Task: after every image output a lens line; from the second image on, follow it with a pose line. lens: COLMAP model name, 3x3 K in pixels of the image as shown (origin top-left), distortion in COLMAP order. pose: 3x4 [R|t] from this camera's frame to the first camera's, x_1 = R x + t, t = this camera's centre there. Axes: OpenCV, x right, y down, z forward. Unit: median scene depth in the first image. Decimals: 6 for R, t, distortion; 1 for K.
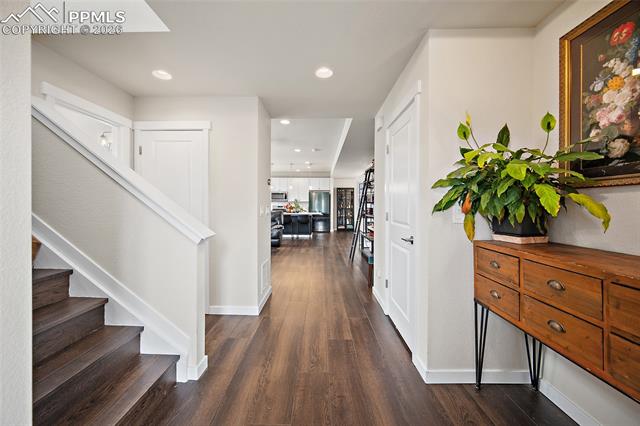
lens RADIAL K [[255.2, 0, 320.0], [0, 255.2, 209.0], [0, 0, 1]] dist [-0.000254, 0.000662]
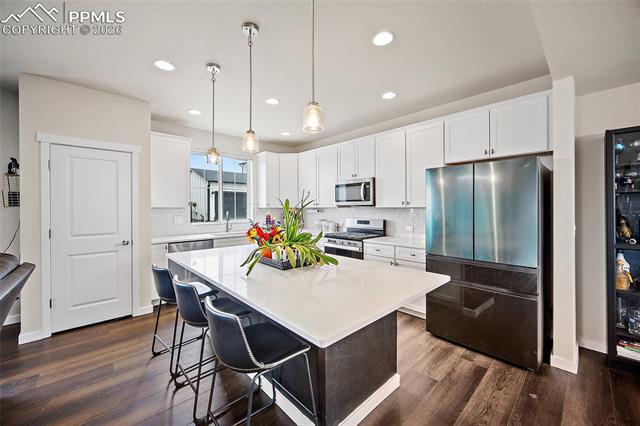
lens RADIAL K [[255.2, 0, 317.7], [0, 255.2, 208.8], [0, 0, 1]] dist [-0.000254, 0.000662]
pose [[0.682082, -0.003888, -0.731265, 0.060210], [-0.006336, 0.999917, -0.011227, -0.023743], [0.731248, 0.012291, 0.682001, 0.729775]]
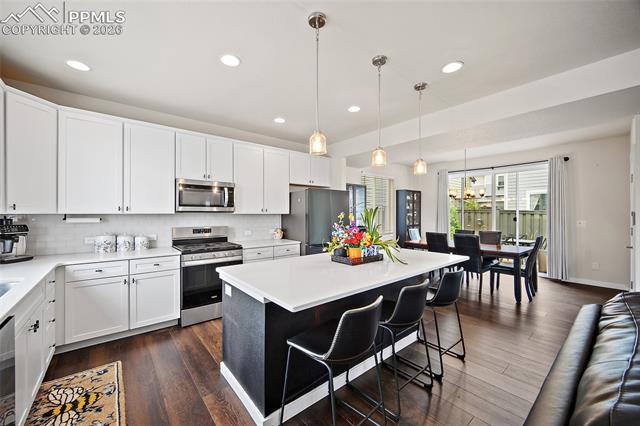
lens RADIAL K [[255.2, 0, 323.2], [0, 255.2, 213.0], [0, 0, 1]] dist [-0.000254, 0.000662]
pose [[0.761340, -0.003005, 0.648346, -0.250305], [0.015655, 0.999783, -0.013749, -0.024627], [-0.648164, 0.020618, 0.761221, 0.689818]]
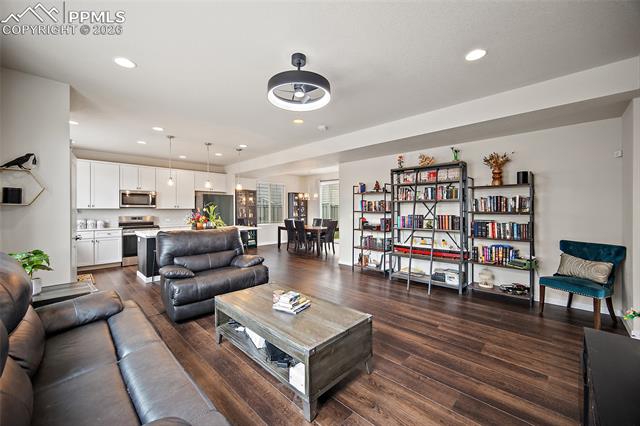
lens RADIAL K [[249.0, 0, 316.7], [0, 249.0, 209.1], [0, 0, 1]] dist [-0.003784, -0.000142]
pose [[0.692031, -0.003832, 0.721858, -0.281168], [0.017162, 0.999791, -0.011145, -0.016597], [-0.721664, 0.020101, 0.691952, 0.360540]]
